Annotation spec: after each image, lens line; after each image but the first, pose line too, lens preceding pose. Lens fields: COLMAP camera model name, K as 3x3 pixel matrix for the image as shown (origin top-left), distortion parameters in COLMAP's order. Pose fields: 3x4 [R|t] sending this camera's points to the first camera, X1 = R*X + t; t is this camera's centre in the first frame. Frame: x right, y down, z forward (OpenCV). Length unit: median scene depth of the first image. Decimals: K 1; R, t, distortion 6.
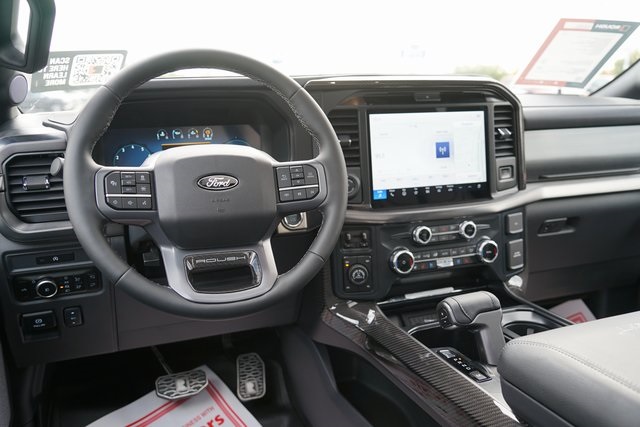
lens RADIAL K [[563.6, 0, 321.9], [0, 563.6, 212.2], [0, 0, 1]] dist [-0.002674, -0.011392]
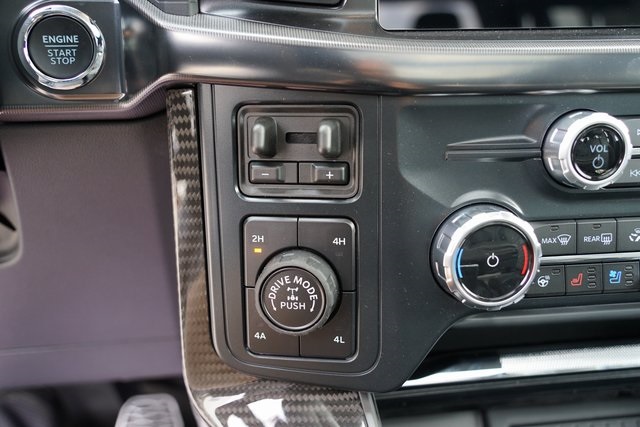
lens RADIAL K [[669.5, 0, 321.5], [0, 669.5, 215.1], [0, 0, 1]] dist [0.050684, 0.000000]
pose [[0.978778, 0.081992, -0.187805, 0.125893], [-0.057867, 0.989755, 0.130524, 0.037343], [0.196583, -0.116887, 0.973495, 0.709542]]
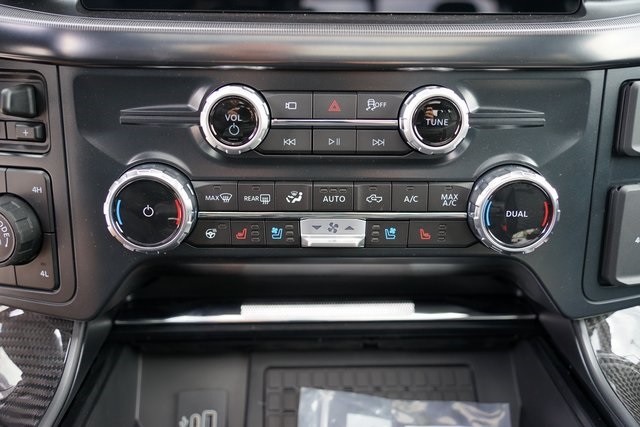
lens RADIAL K [[642.0, 0, 317.5], [0, 642.0, 217.0], [0, 0, 1]] dist [0.003225, 0.000000]
pose [[0.945341, 0.139820, -0.294586, 0.312624], [-0.089211, 0.979837, 0.178778, 0.028276], [0.313642, -0.142726, 0.938753, 0.727114]]
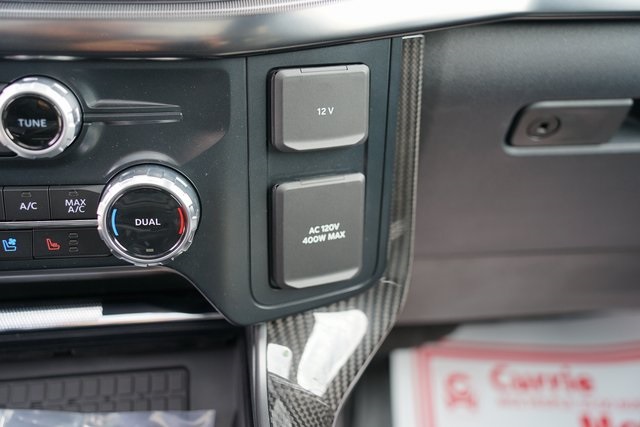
lens RADIAL K [[766.9, 0, 321.1], [0, 766.9, 209.7], [0, 0, 1]] dist [0.132264, 0.000000]
pose [[0.973637, 0.144225, -0.176722, 0.444962], [-0.094749, 0.960453, 0.261826, -0.026590], [0.207495, -0.238179, 0.948797, 0.748880]]
